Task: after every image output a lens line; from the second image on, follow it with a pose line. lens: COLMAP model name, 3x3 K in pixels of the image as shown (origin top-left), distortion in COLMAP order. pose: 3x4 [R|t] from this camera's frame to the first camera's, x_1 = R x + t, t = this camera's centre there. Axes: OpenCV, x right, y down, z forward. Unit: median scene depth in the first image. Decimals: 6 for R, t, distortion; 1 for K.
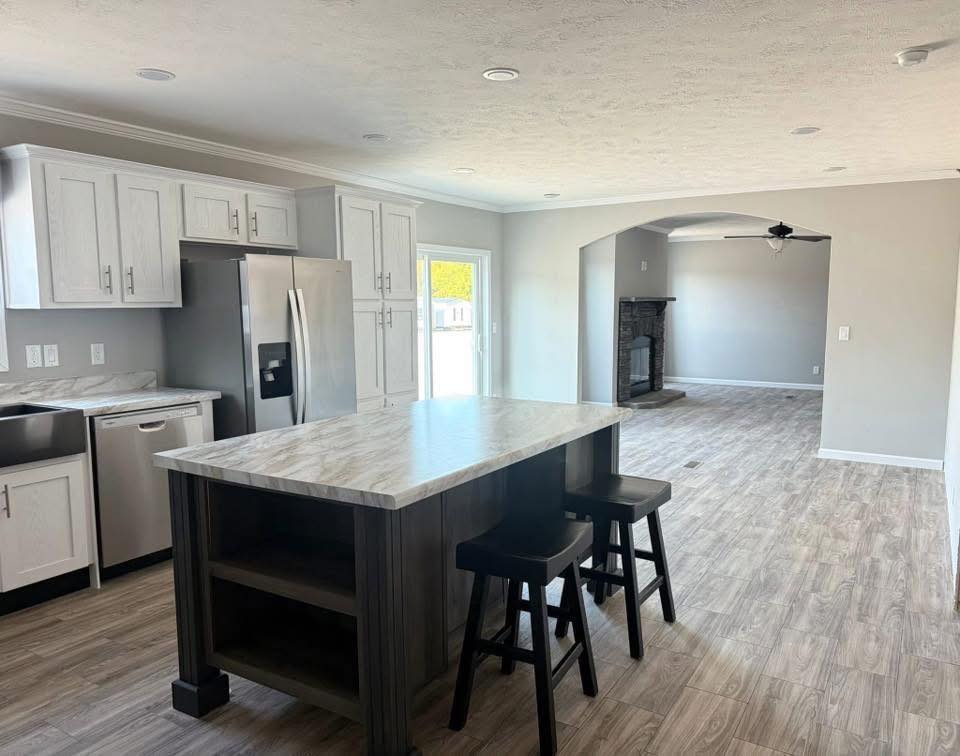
lens RADIAL K [[710.2, 0, 499.6], [0, 710.2, 379.8], [0, 0, 1]] dist [0.036798, -0.045057]
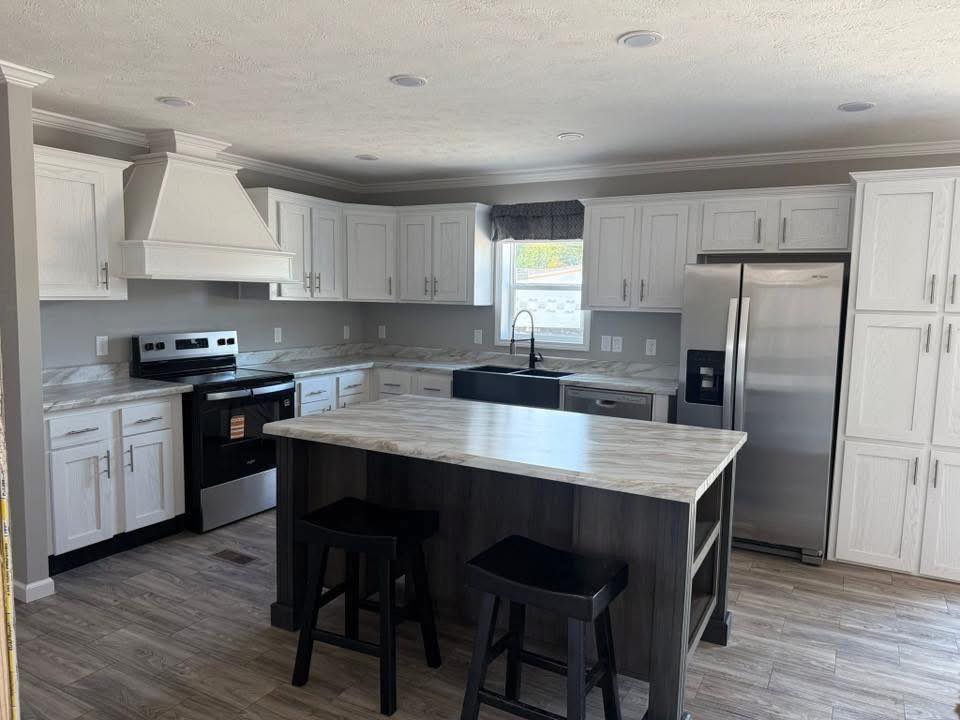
lens RADIAL K [[676.9, 0, 480.8], [0, 676.9, 360.4], [0, 0, 1]] dist [0.031683, -0.036781]
pose [[0.035925, 0.095883, -0.994744, 0.662787], [-0.135527, 0.986658, 0.090210, -0.084136], [0.990122, 0.131574, 0.048440, 0.664696]]
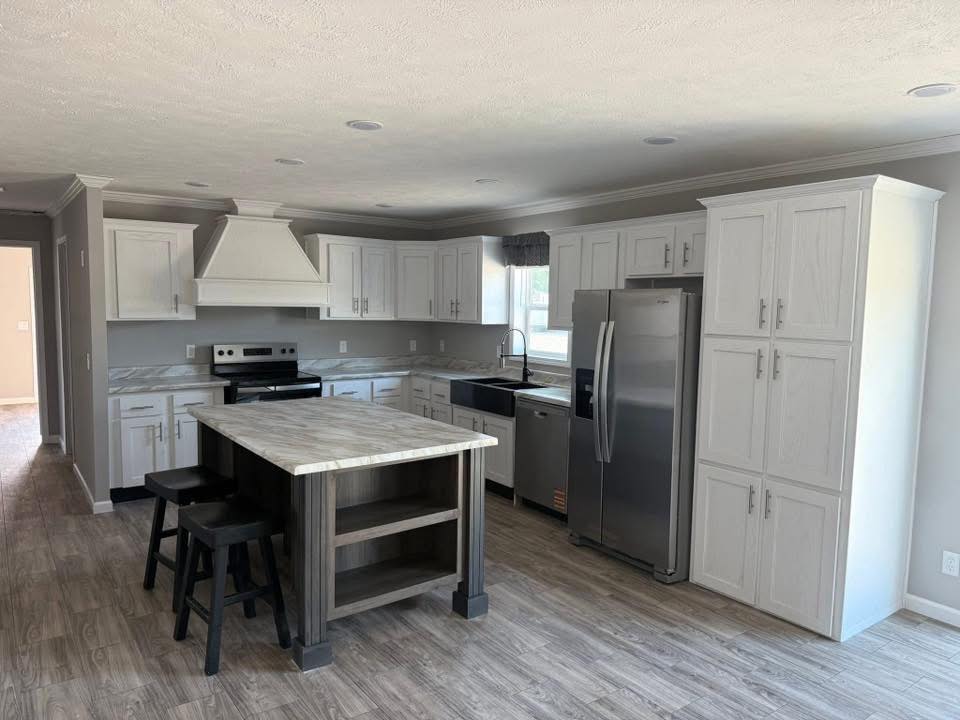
lens RADIAL K [[668.9, 0, 482.0], [0, 668.9, 362.4], [0, 0, 1]] dist [0.063433, -0.062552]
pose [[-0.386706, 0.074051, -0.919225, 0.724370], [-0.122222, 0.983863, 0.130675, -0.183658], [0.914068, 0.162882, -0.371415, 1.285524]]
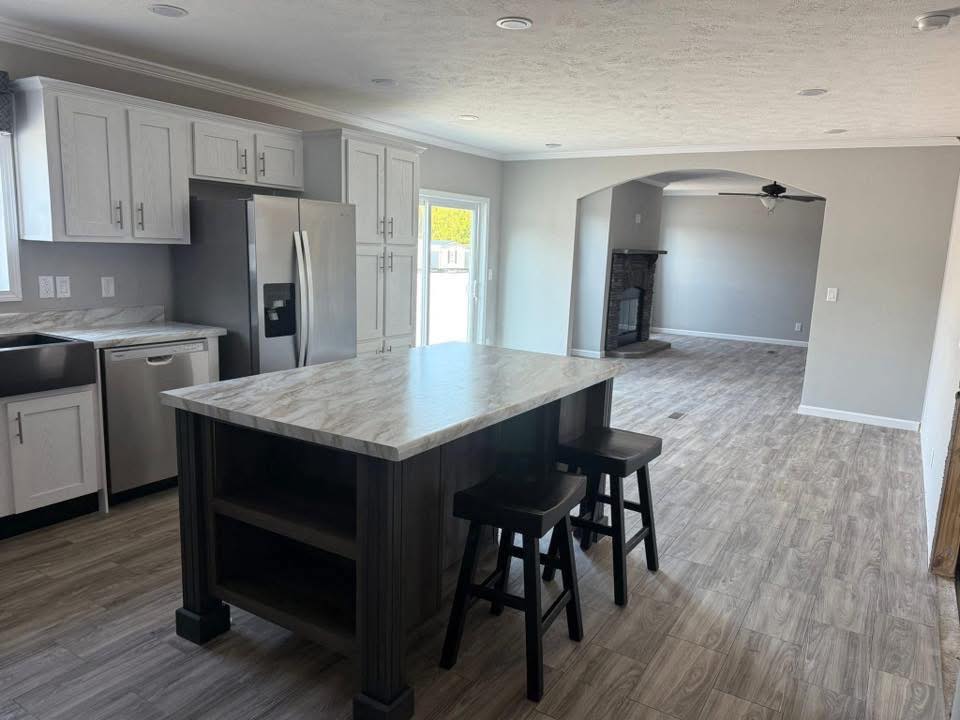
lens RADIAL K [[676.9, 0, 480.8], [0, 676.9, 360.4], [0, 0, 1]] dist [0.031683, -0.036781]
pose [[0.999037, 0.042782, -0.009738, -0.012199], [-0.042140, 0.997387, 0.058679, -0.010969], [0.012223, -0.058212, 0.998229, 0.021862]]
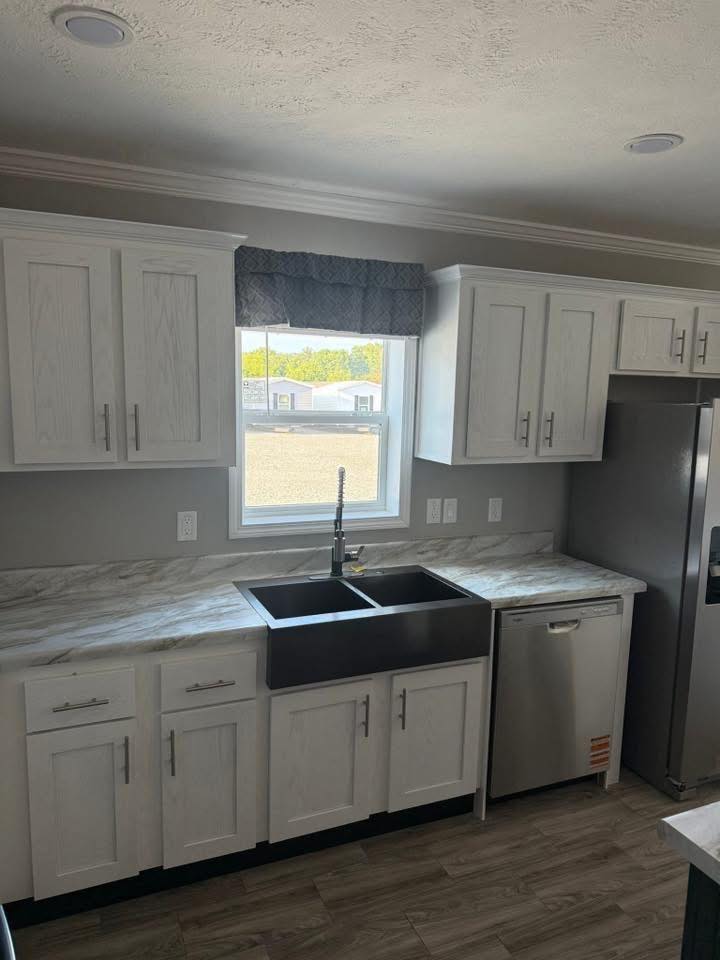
lens RADIAL K [[673.3, 0, 360.8], [0, 673.3, 486.4], [0, 0, 1]] dist [0.105264, -0.153445]
pose [[0.813613, 0.107894, -0.571308, -0.245644], [-0.092943, 0.994130, 0.055383, -0.096341], [0.573930, 0.008039, 0.818865, 0.262575]]
